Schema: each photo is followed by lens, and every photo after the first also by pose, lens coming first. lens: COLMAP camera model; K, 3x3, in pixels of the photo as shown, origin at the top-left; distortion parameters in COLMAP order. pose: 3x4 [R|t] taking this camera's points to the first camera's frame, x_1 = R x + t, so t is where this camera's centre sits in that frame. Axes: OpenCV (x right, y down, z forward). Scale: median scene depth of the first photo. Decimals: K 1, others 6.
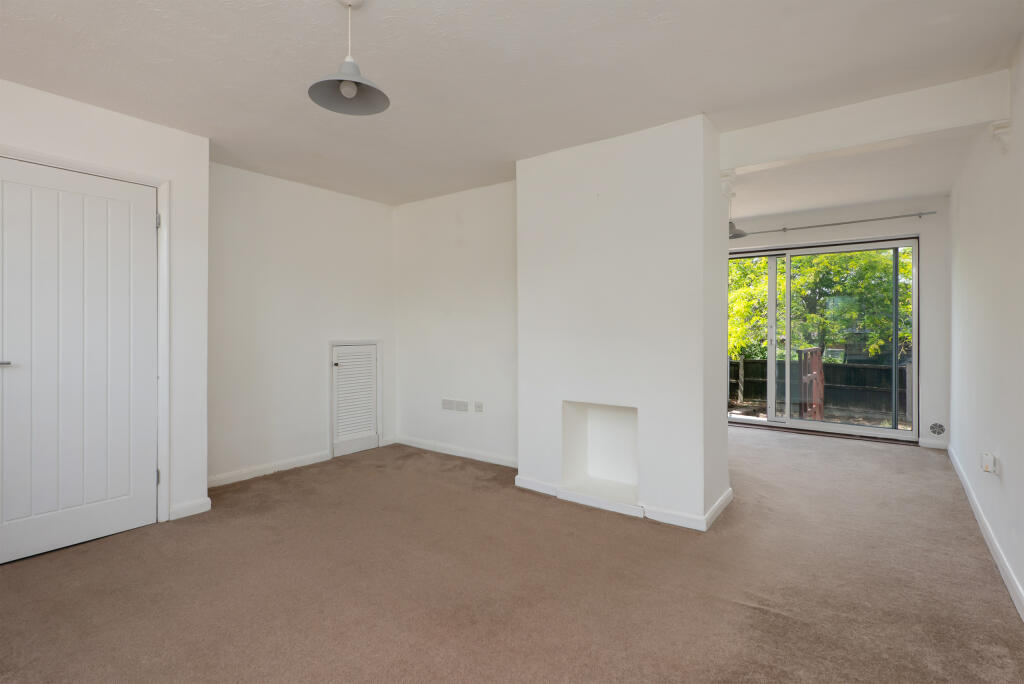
lens RADIAL K [[490.4, 0, 508.1], [0, 490.4, 330.0], [0, 0, 1]] dist [0.001006, 0.000163]
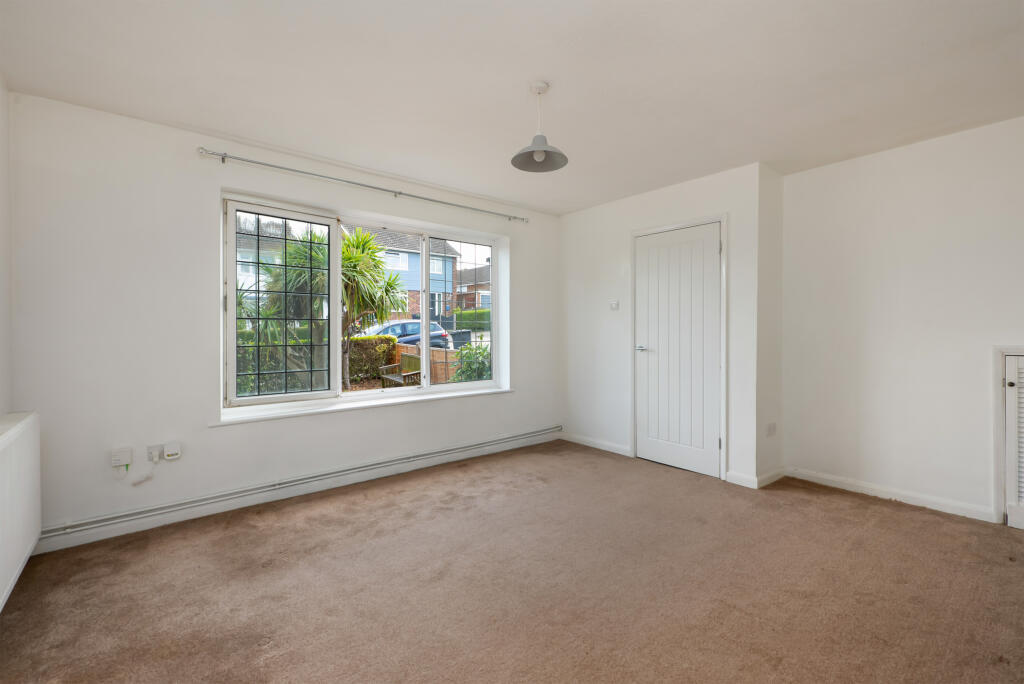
lens RADIAL K [[430.6, 0, 515.5], [0, 430.6, 333.7], [0, 0, 1]] dist [0.016706, 0.000113]
pose [[-0.199139, 0.009506, -0.979925, 0.510142], [-0.001326, 0.999949, 0.009970, -0.002404], [0.979970, 0.003285, -0.199116, 0.690503]]
